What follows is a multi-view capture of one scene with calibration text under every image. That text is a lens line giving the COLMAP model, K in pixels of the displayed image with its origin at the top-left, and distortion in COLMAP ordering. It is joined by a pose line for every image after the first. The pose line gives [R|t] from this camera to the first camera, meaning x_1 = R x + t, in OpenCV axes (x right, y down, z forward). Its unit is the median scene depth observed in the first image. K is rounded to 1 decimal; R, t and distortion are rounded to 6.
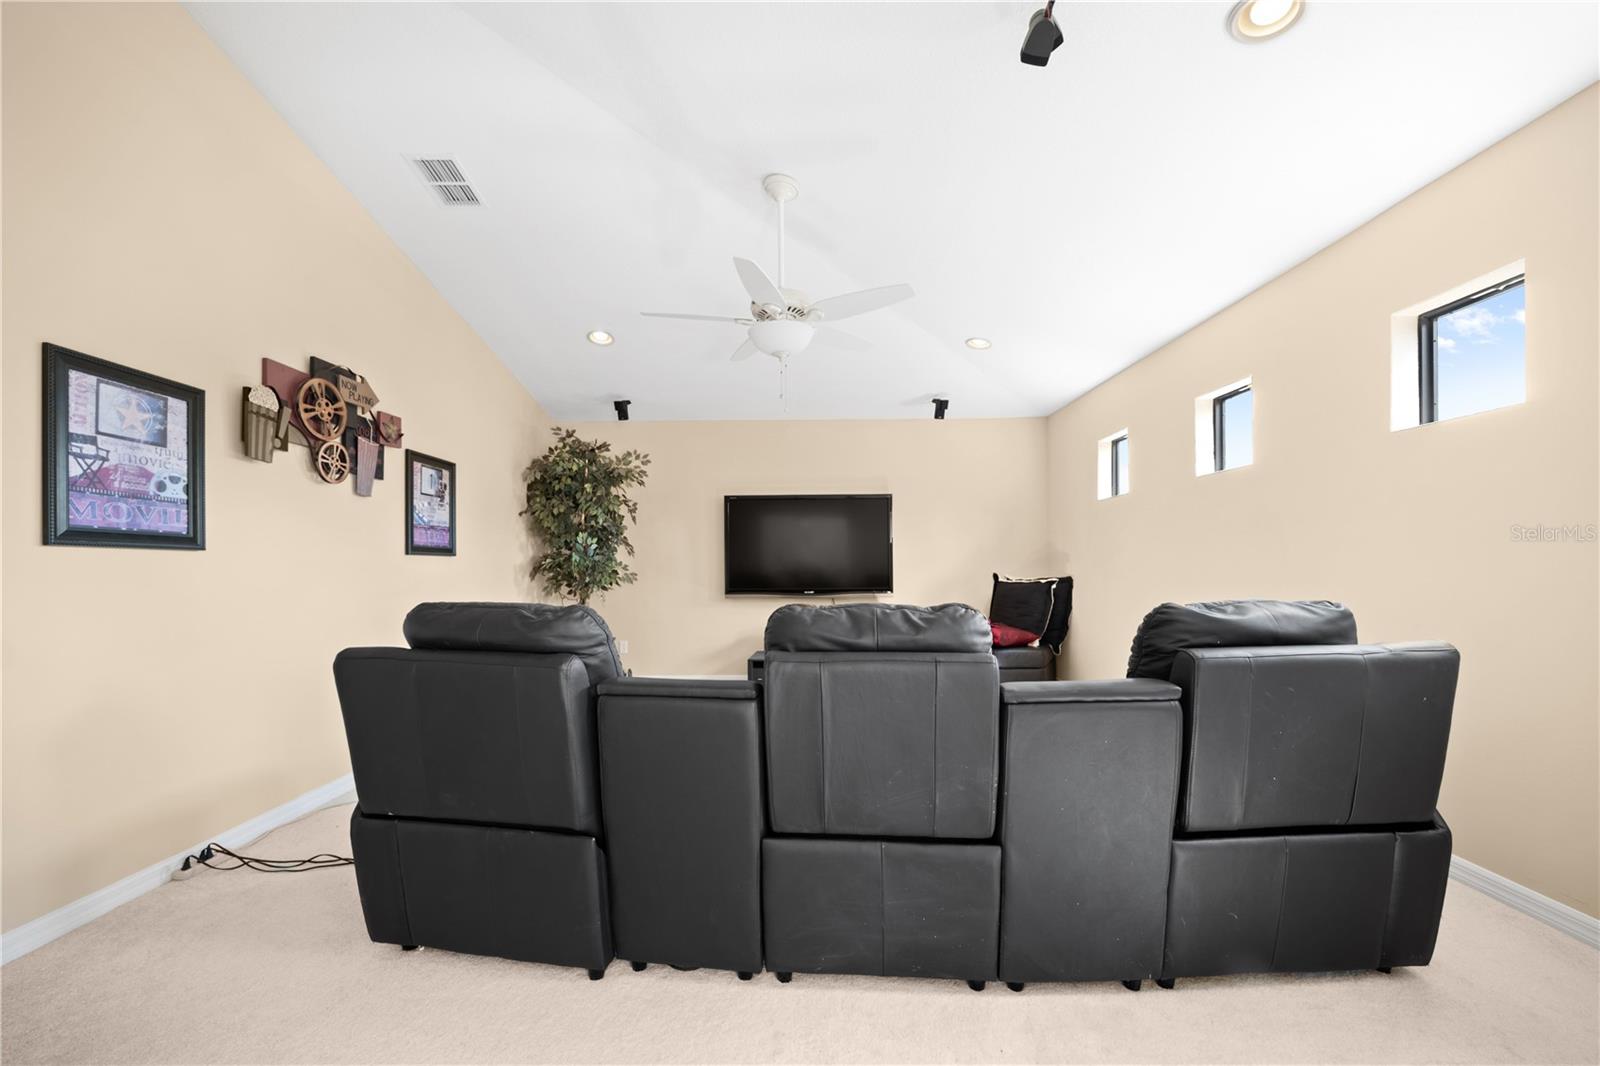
lens RADIAL K [[644.6, 0, 798.1], [0, 644.6, 571.7], [0, 0, 1]] dist [0.001970, 0.000368]
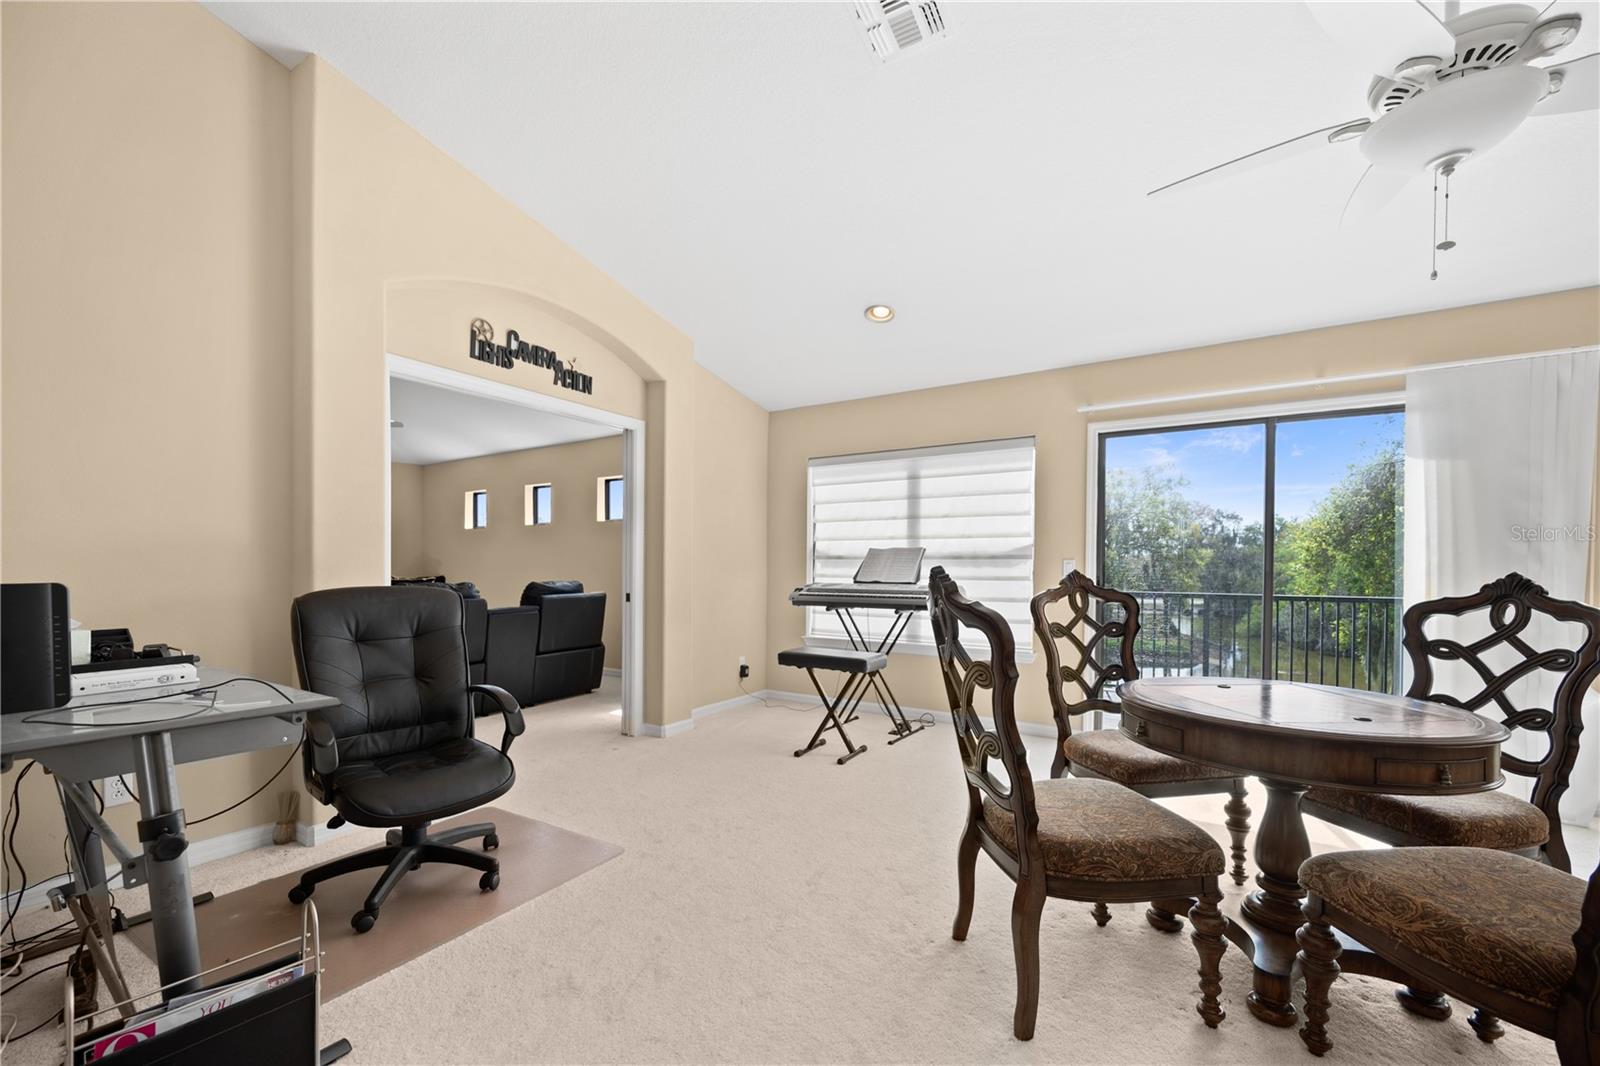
lens RADIAL K [[644.6, 0, 798.1], [0, 644.6, 571.7], [0, 0, 1]] dist [0.001970, 0.000368]
pose [[0.533529, 0.011197, 0.845708, -1.376489], [-0.007463, 0.999936, -0.008531, 0.018494], [-0.845749, -0.001760, 0.533578, -1.733531]]
